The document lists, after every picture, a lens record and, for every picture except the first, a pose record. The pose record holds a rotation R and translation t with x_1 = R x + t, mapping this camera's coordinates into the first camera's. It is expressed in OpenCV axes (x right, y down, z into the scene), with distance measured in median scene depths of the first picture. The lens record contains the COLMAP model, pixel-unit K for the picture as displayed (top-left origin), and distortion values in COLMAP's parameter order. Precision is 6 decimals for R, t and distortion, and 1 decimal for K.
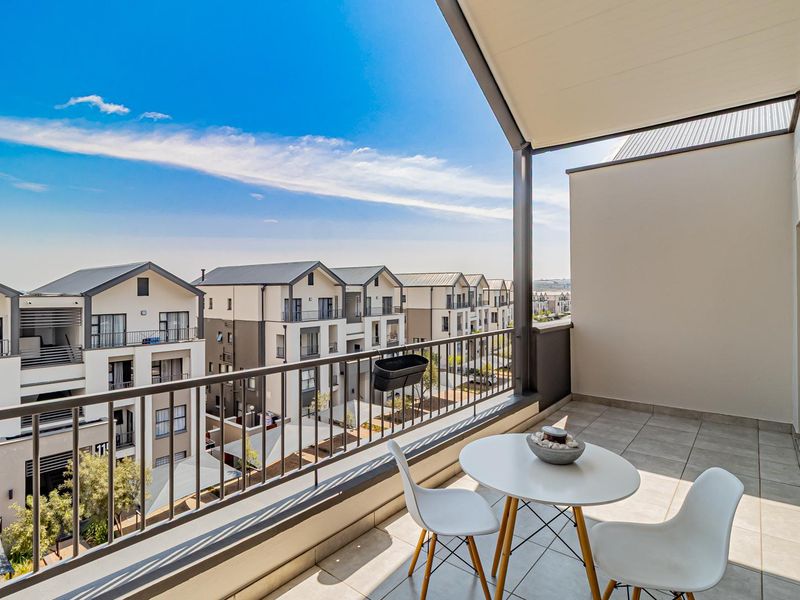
lens RADIAL K [[430.7, 0, 401.9], [0, 430.7, 308.7], [0, 0, 1]] dist [0.001288, 0.000032]
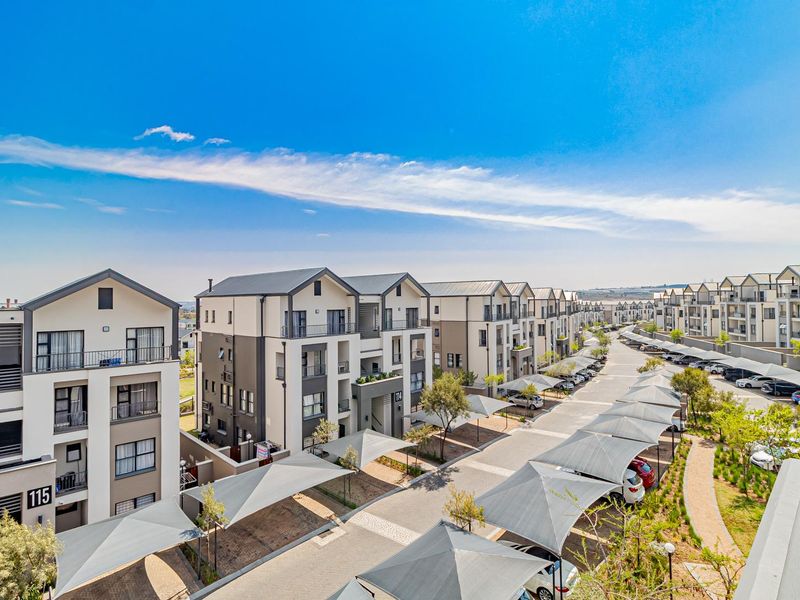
lens RADIAL K [[425.1, 0, 398.8], [0, 425.1, 294.5], [0, 0, 1]] dist [-0.000518, 0.000834]
pose [[0.992564, -0.008484, -0.121429, 0.035907], [0.001479, 0.998335, -0.057656, -0.004111], [0.121716, 0.057047, 0.990924, 0.101608]]
